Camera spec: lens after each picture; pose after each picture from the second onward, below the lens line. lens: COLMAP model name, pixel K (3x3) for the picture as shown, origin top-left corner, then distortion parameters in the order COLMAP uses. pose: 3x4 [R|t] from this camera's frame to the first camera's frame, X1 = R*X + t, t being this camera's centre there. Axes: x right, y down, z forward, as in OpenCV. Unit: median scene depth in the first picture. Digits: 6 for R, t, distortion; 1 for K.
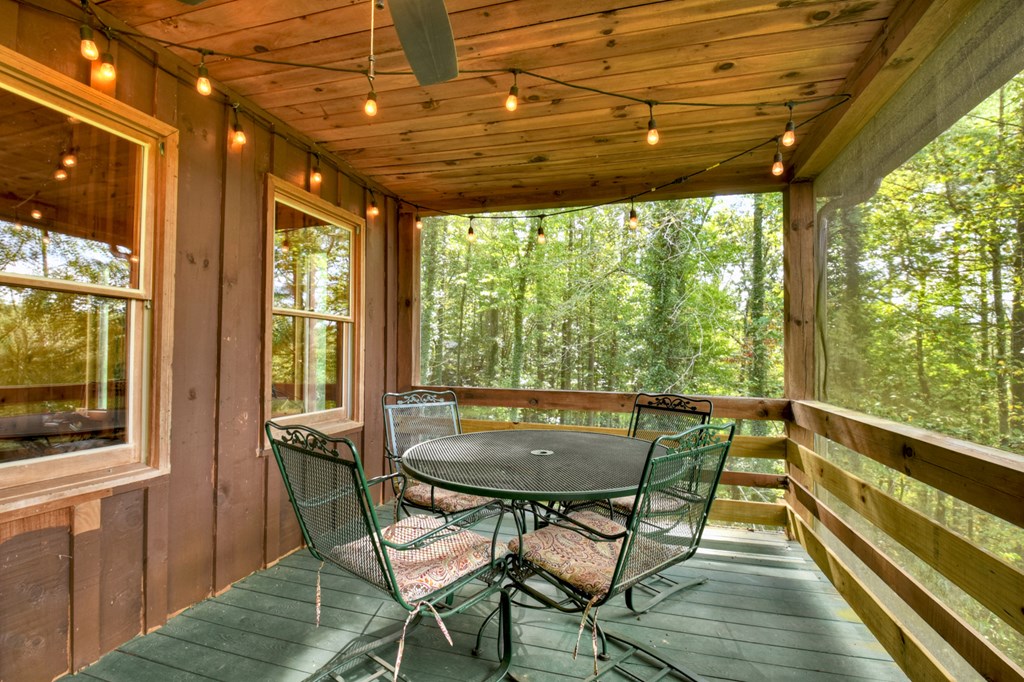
lens RADIAL K [[481.8, 0, 511.2], [0, 481.8, 346.6], [0, 0, 1]] dist [0.013769, -0.023205]
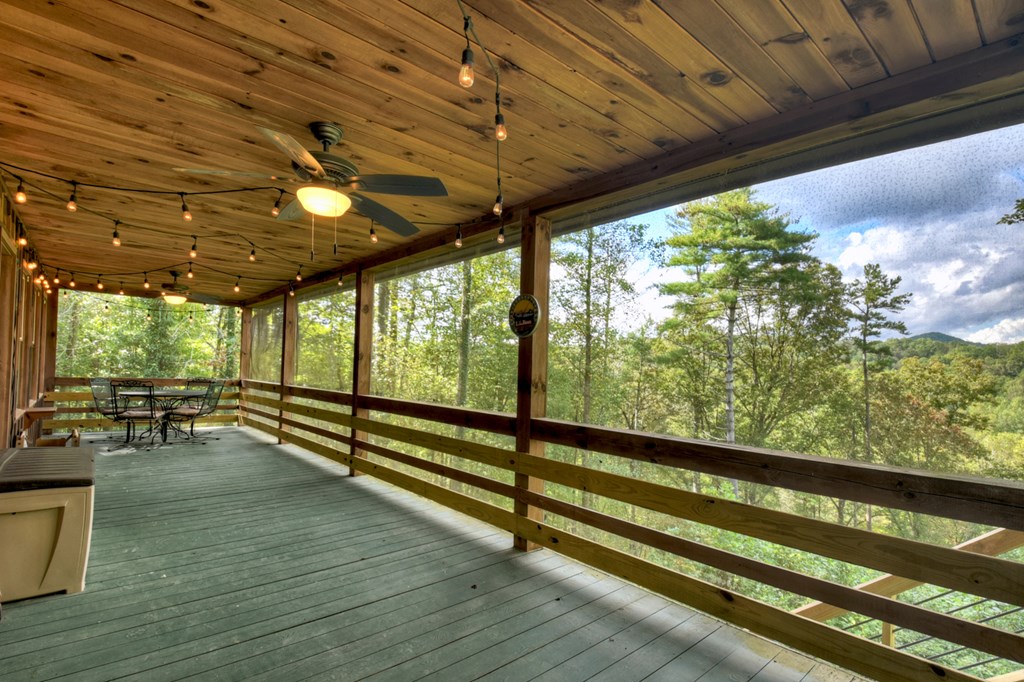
lens RADIAL K [[481.8, 0, 511.2], [0, 481.8, 346.6], [0, 0, 1]] dist [0.013769, -0.023205]
pose [[0.539110, 0.039093, 0.841328, -1.037888], [-0.035242, 0.999094, -0.023842, -0.079339], [-0.841498, -0.016797, 0.540000, -2.006600]]
